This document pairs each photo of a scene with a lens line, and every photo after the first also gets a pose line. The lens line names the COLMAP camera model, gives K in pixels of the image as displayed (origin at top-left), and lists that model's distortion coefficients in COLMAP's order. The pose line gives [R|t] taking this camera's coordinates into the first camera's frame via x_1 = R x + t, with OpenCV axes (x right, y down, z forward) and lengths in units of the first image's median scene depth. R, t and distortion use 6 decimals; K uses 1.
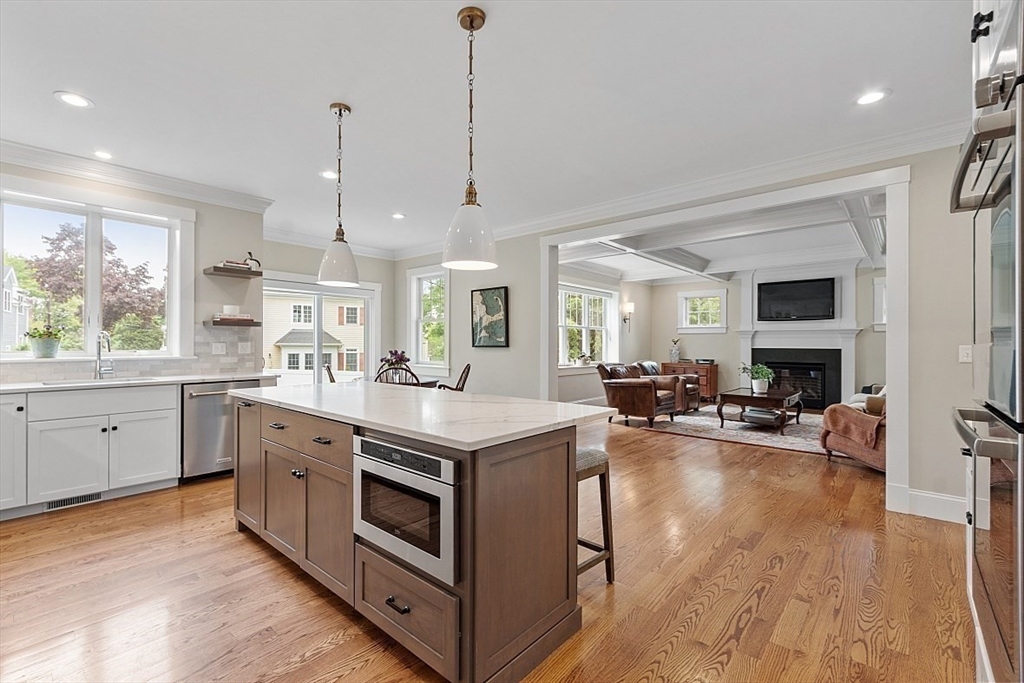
lens RADIAL K [[449.1, 0, 504.8], [0, 449.1, 345.3], [0, 0, 1]] dist [0.000918, -0.000999]
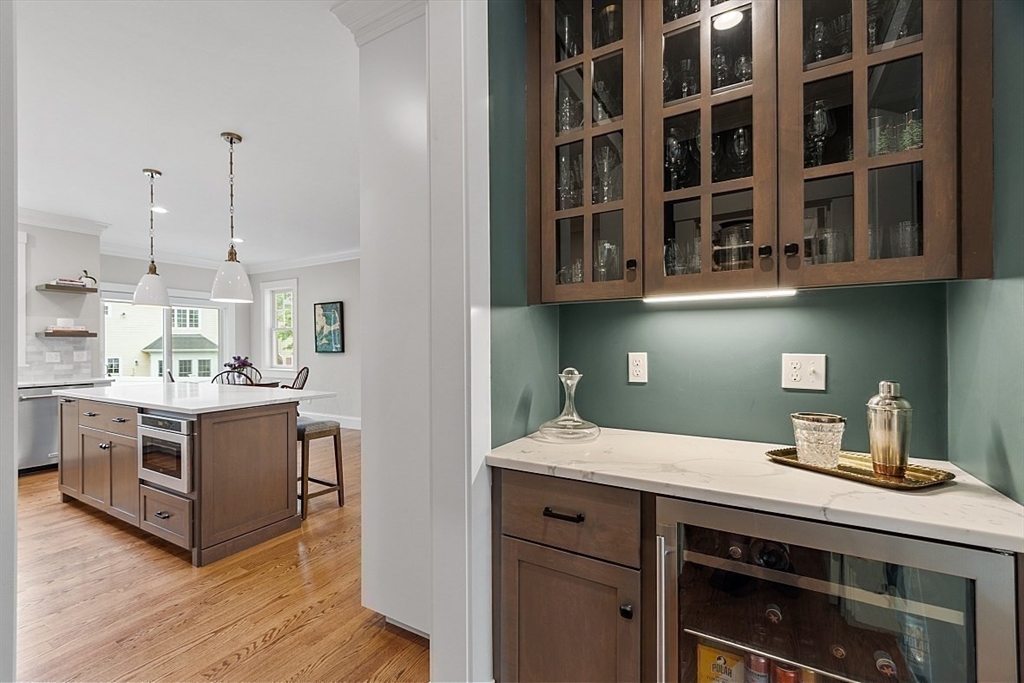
lens RADIAL K [[449.1, 0, 513.3], [0, 449.1, 347.2], [0, 0, 1]] dist [0.000918, -0.000999]
pose [[0.979734, -0.009372, 0.200085, 0.261559], [0.009681, 0.999953, -0.000565, -0.005283], [-0.200070, 0.002491, 0.979778, -0.321572]]
